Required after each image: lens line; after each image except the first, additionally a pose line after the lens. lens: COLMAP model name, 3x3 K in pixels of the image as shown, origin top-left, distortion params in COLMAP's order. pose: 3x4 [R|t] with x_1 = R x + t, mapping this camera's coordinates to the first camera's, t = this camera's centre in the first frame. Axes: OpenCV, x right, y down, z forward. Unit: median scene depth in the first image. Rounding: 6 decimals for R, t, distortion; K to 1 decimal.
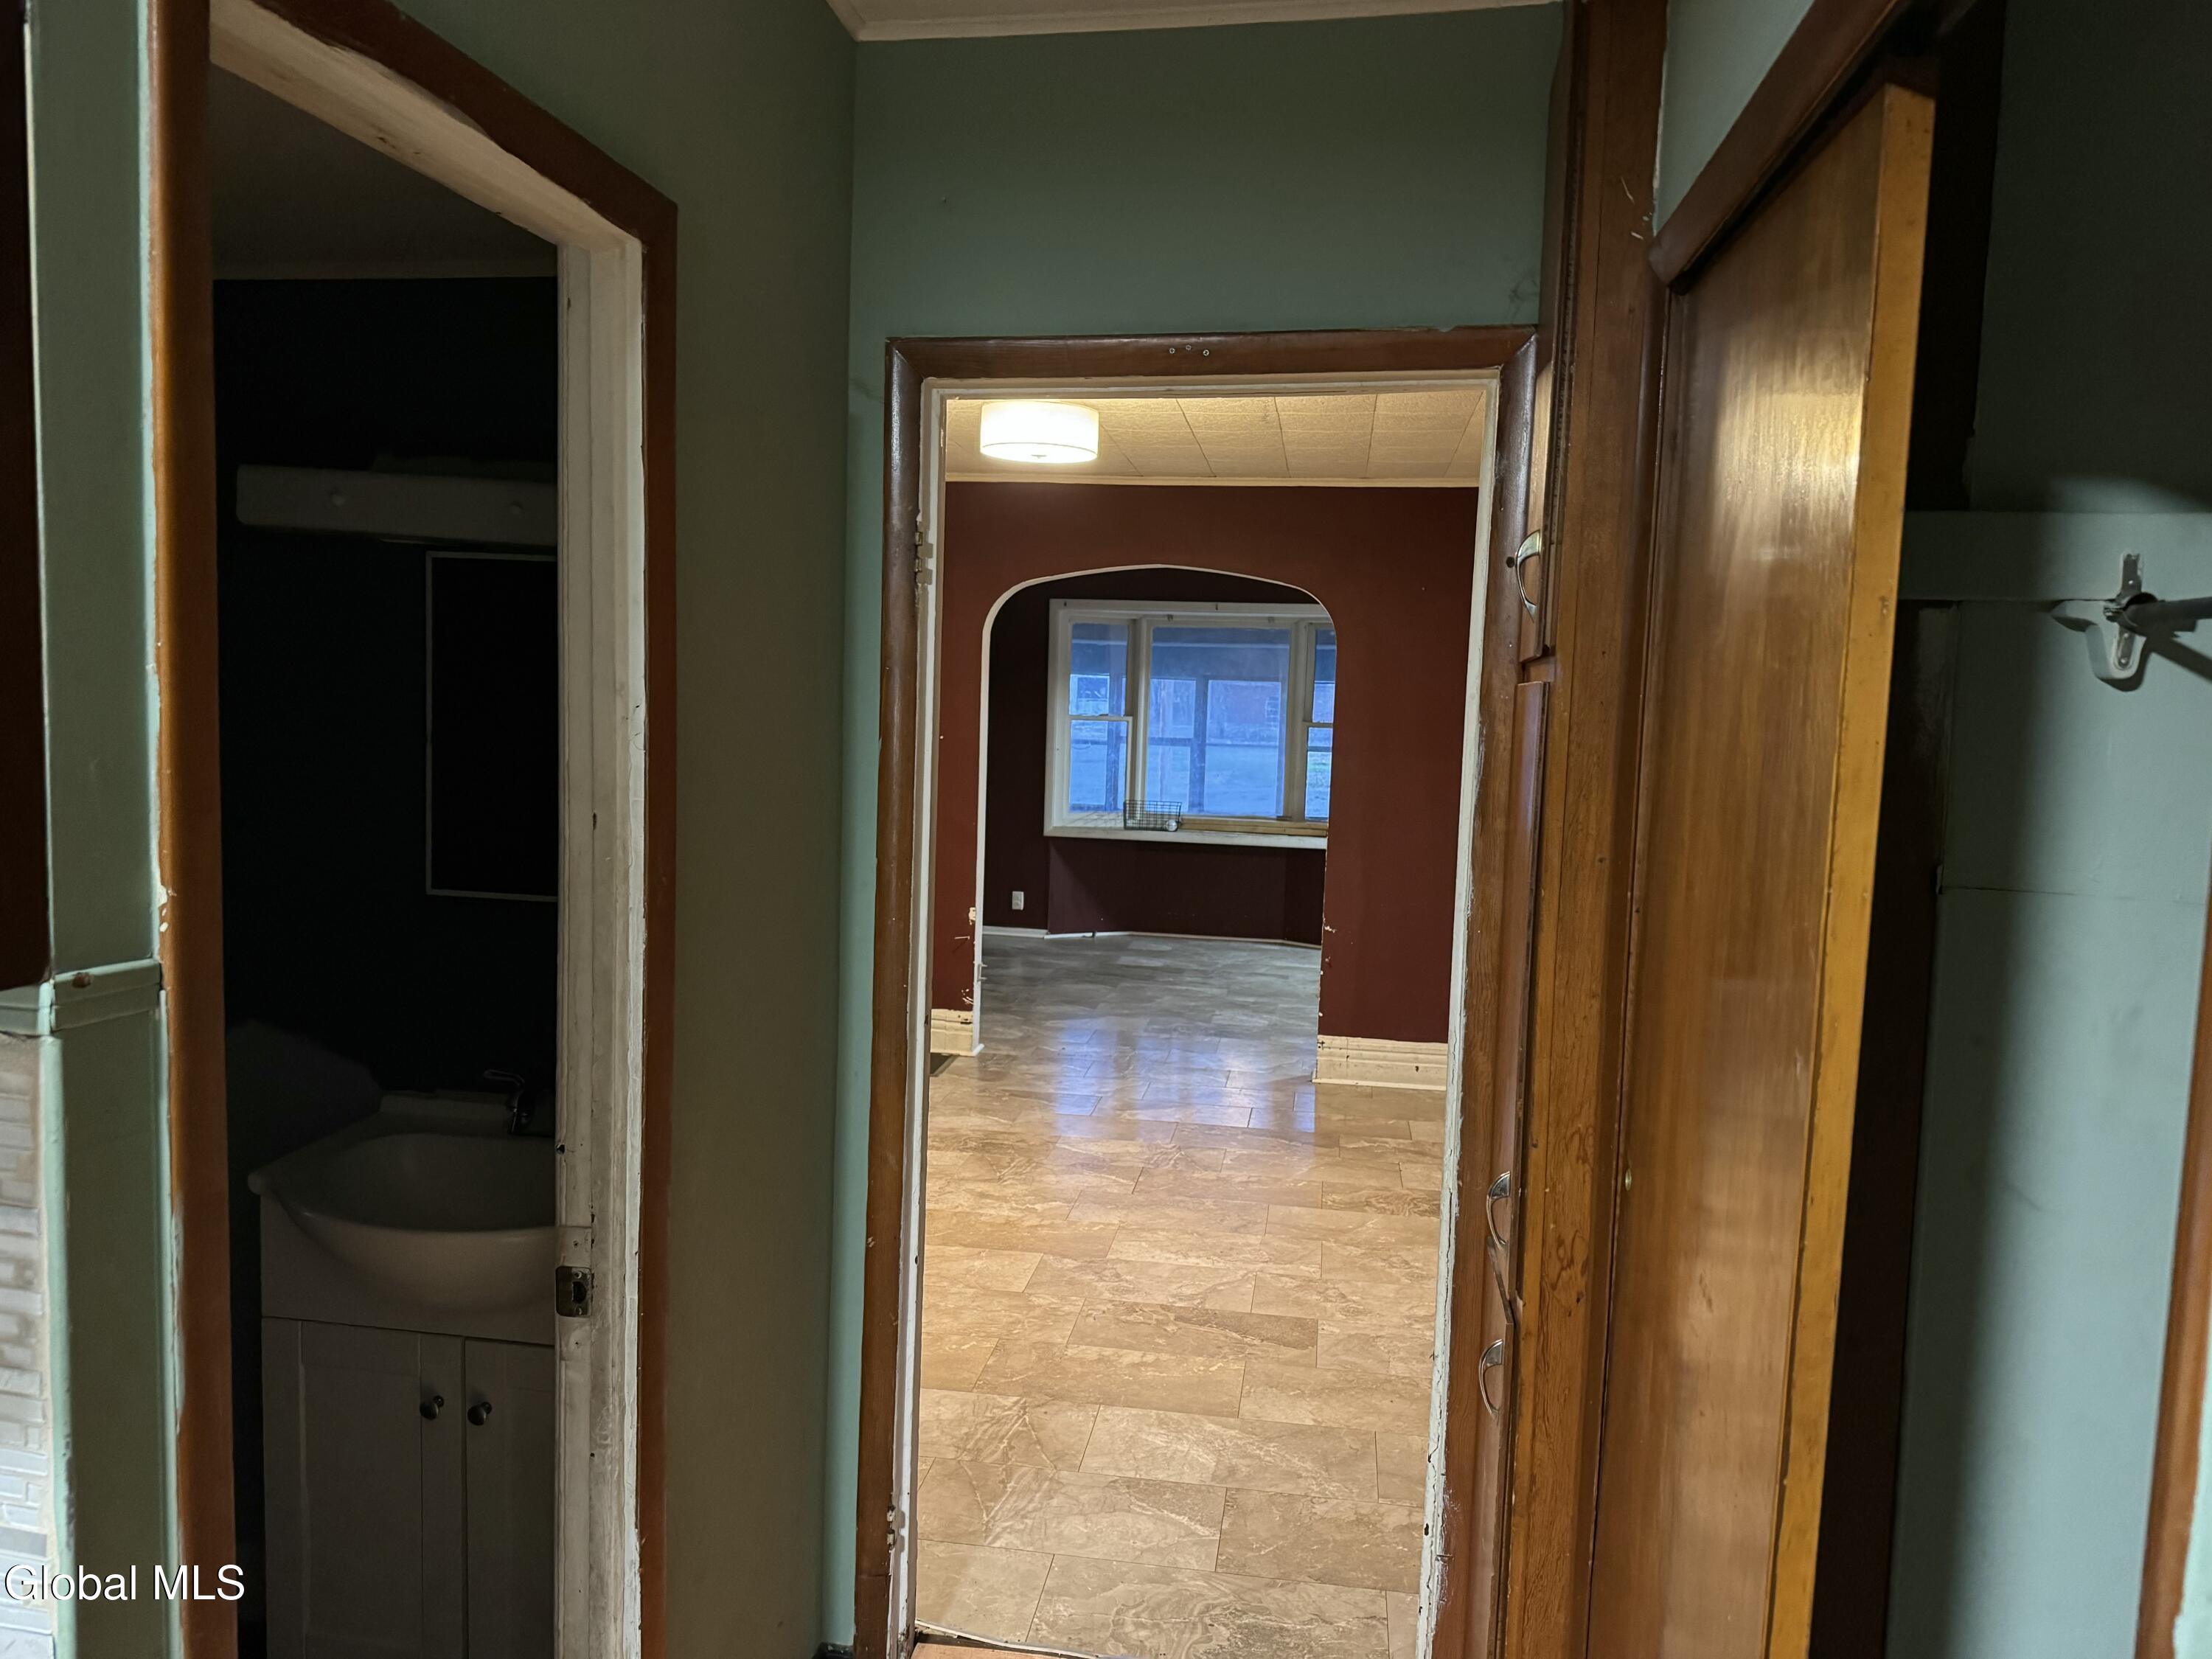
lens RADIAL K [[1524.1, 0, 1106.0], [0, 1524.1, 829.5], [0, 0, 1]] dist [0.116732, -0.000960]
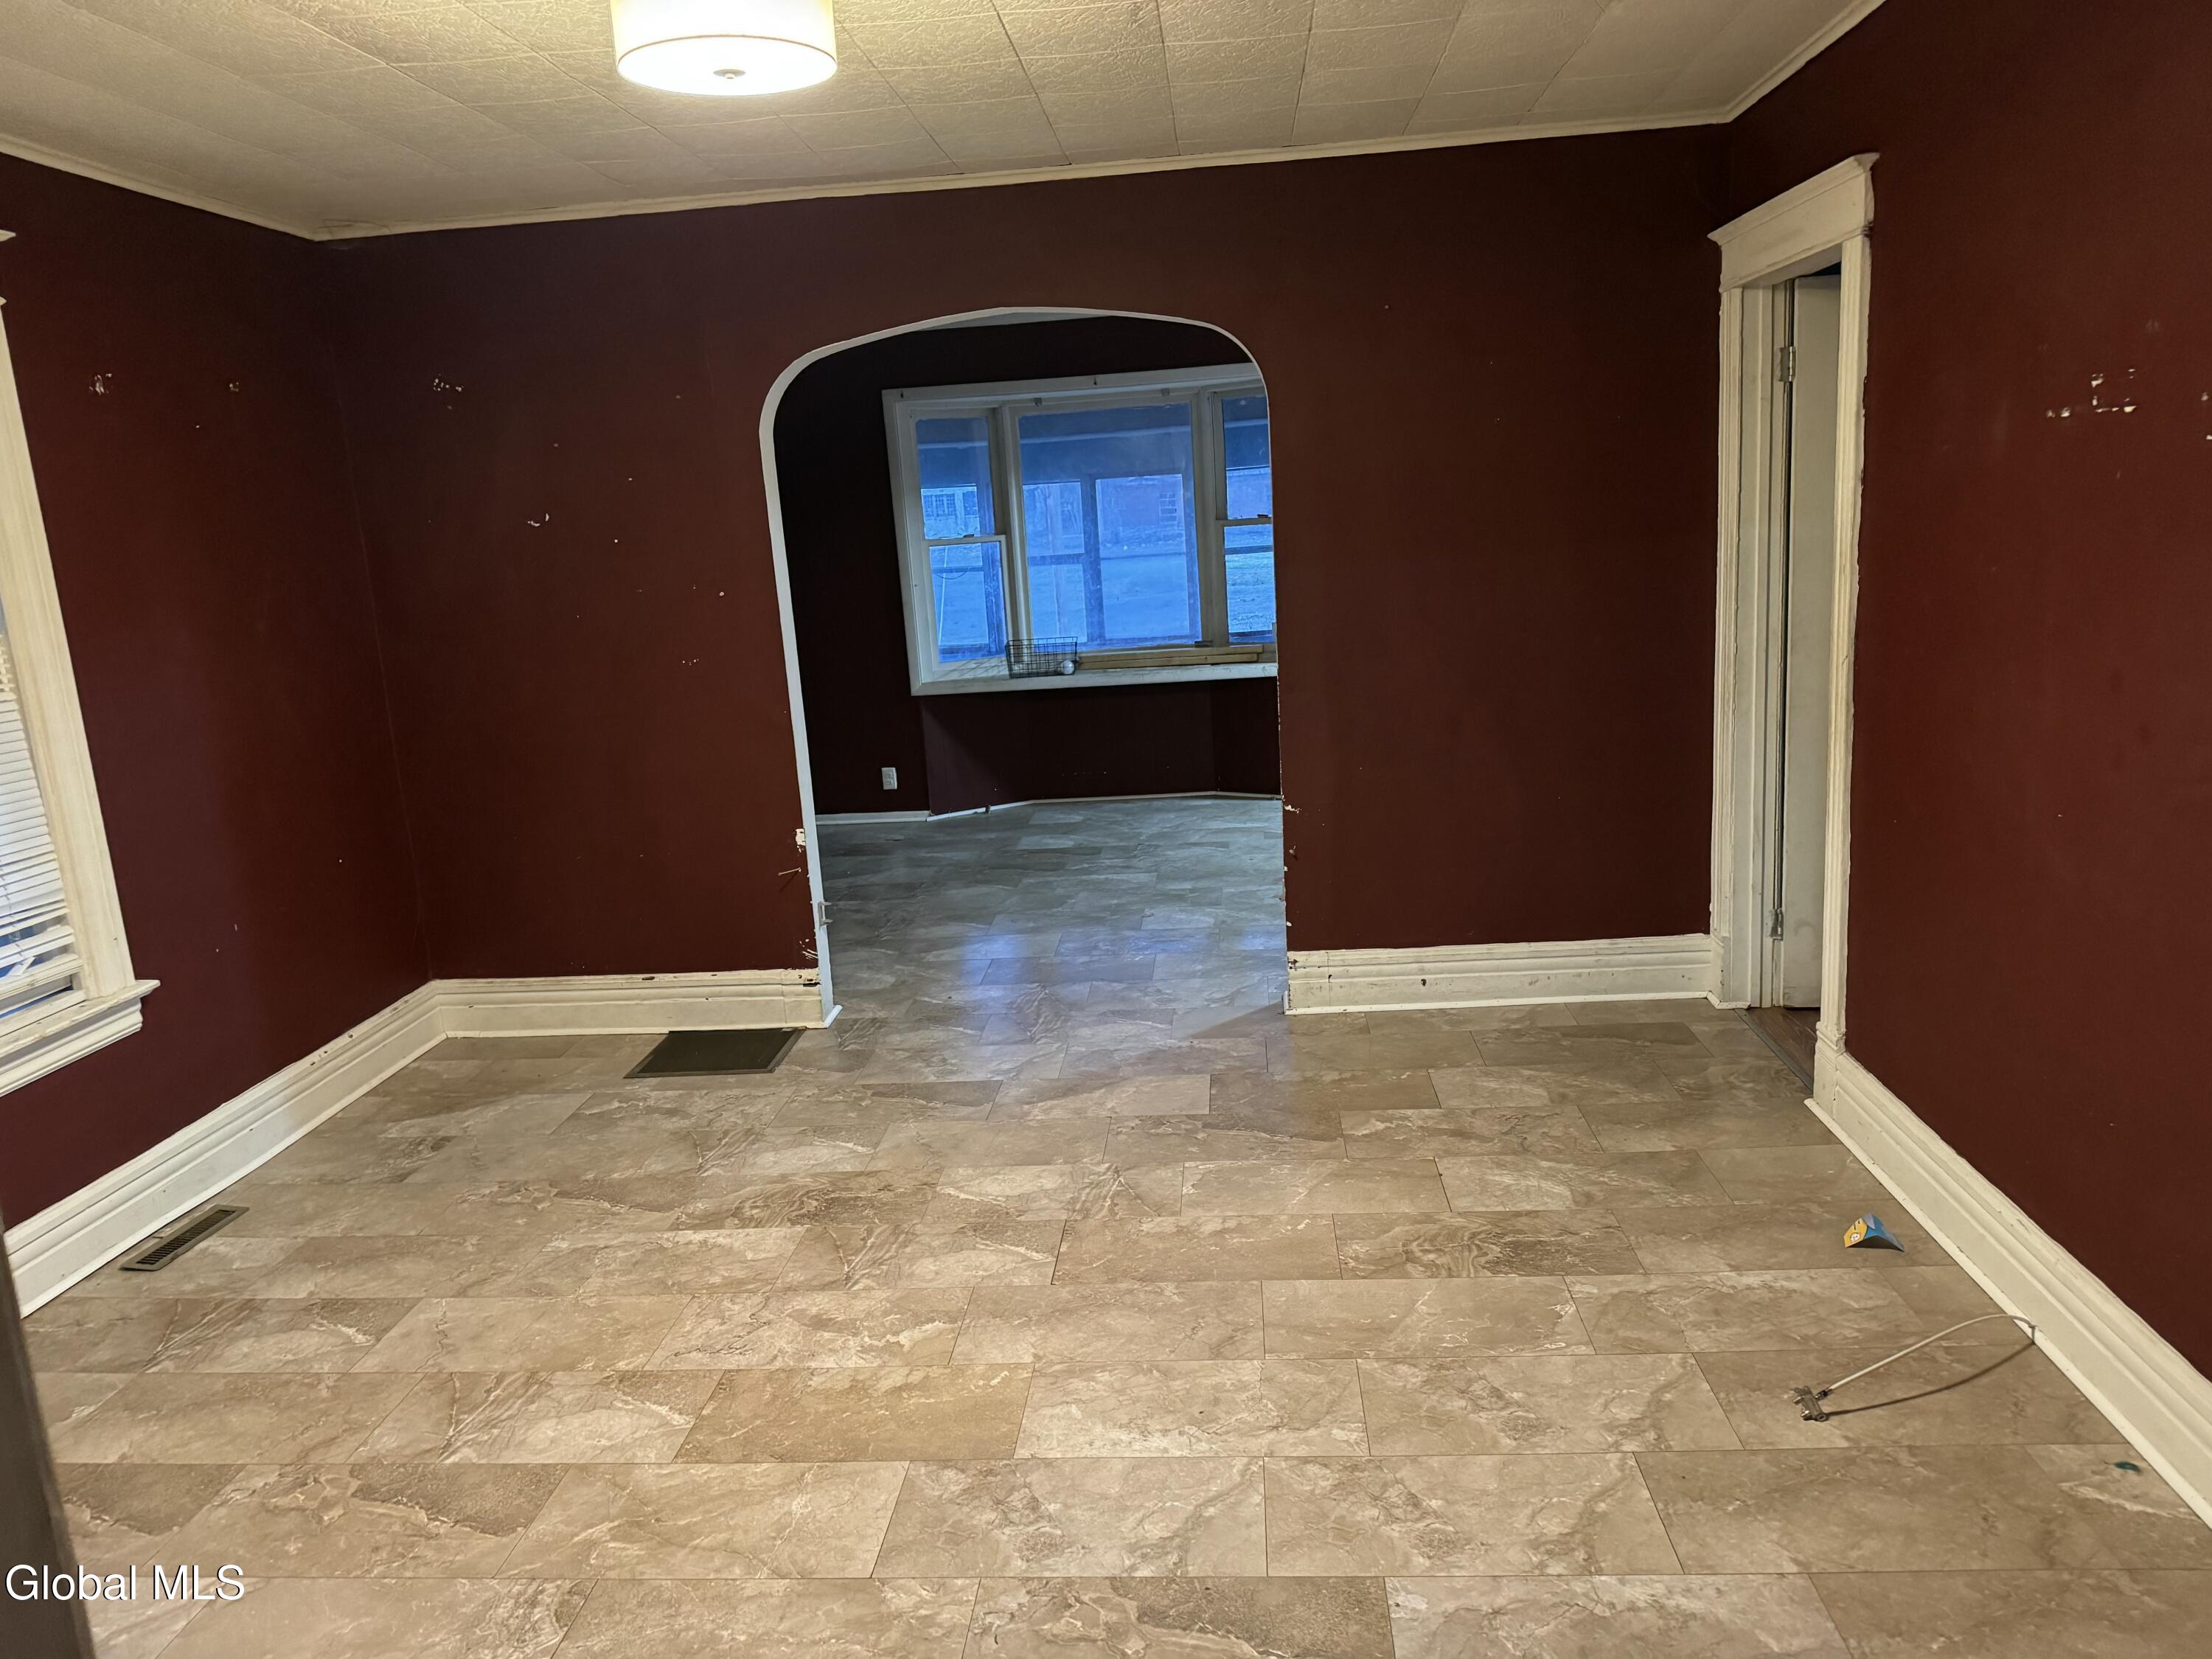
lens RADIAL K [[1524.1, 0, 1106.0], [0, 1524.1, 829.5], [0, 0, 1]] dist [0.116732, -0.000960]
pose [[0.992990, -0.107635, 0.048841, 0.021825], [0.100909, 0.987153, 0.123881, -0.024240], [-0.061547, -0.118084, 0.991094, 0.282008]]
